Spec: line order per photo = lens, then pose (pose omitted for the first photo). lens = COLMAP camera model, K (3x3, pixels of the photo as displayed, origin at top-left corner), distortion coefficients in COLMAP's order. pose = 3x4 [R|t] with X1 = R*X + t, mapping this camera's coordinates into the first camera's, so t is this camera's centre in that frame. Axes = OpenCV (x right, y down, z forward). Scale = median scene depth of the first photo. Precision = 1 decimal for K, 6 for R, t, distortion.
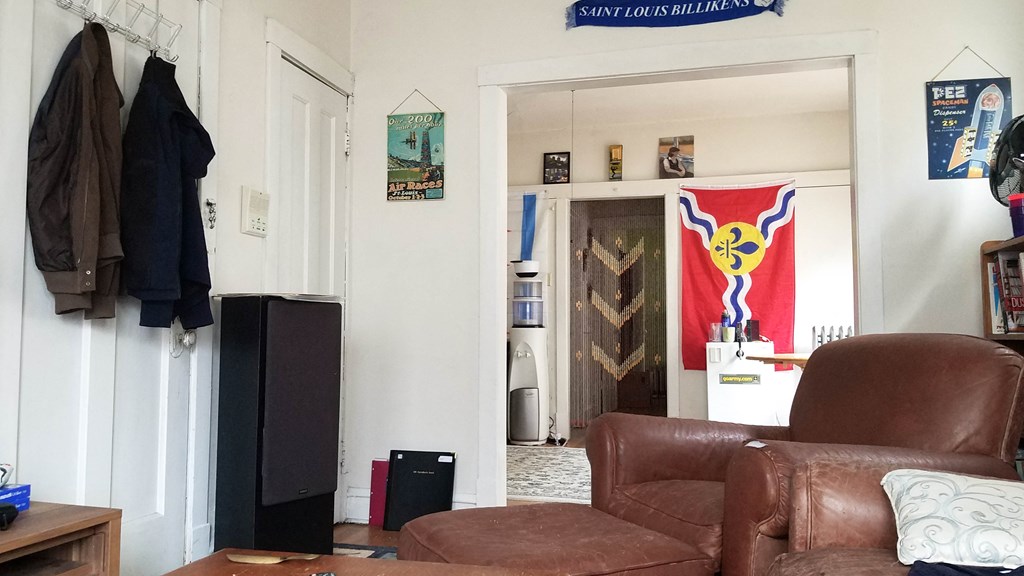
lens RADIAL K [[811.1, 0, 511.7], [0, 811.1, 287.3], [0, 0, 1]] dist [0.005030, 0.002002]
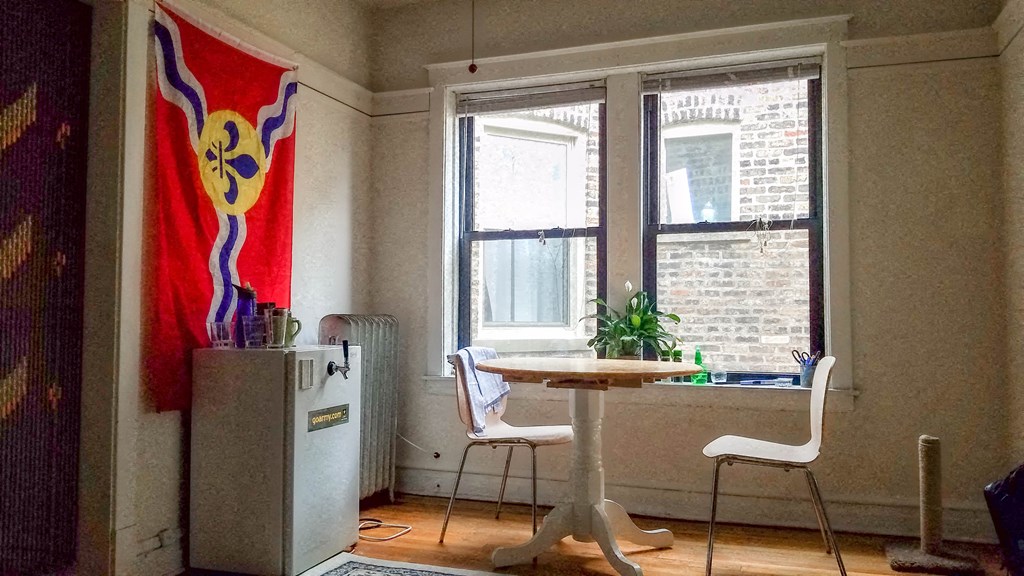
lens RADIAL K [[811.1, 0, 511.9], [0, 811.1, 288.2], [0, 0, 1]] dist [0.005030, 0.002002]
pose [[0.094058, 0.036134, 0.994911, -0.213647], [-0.068100, 0.997234, -0.029780, 0.034529], [-0.993235, -0.064952, 0.096259, 0.769854]]
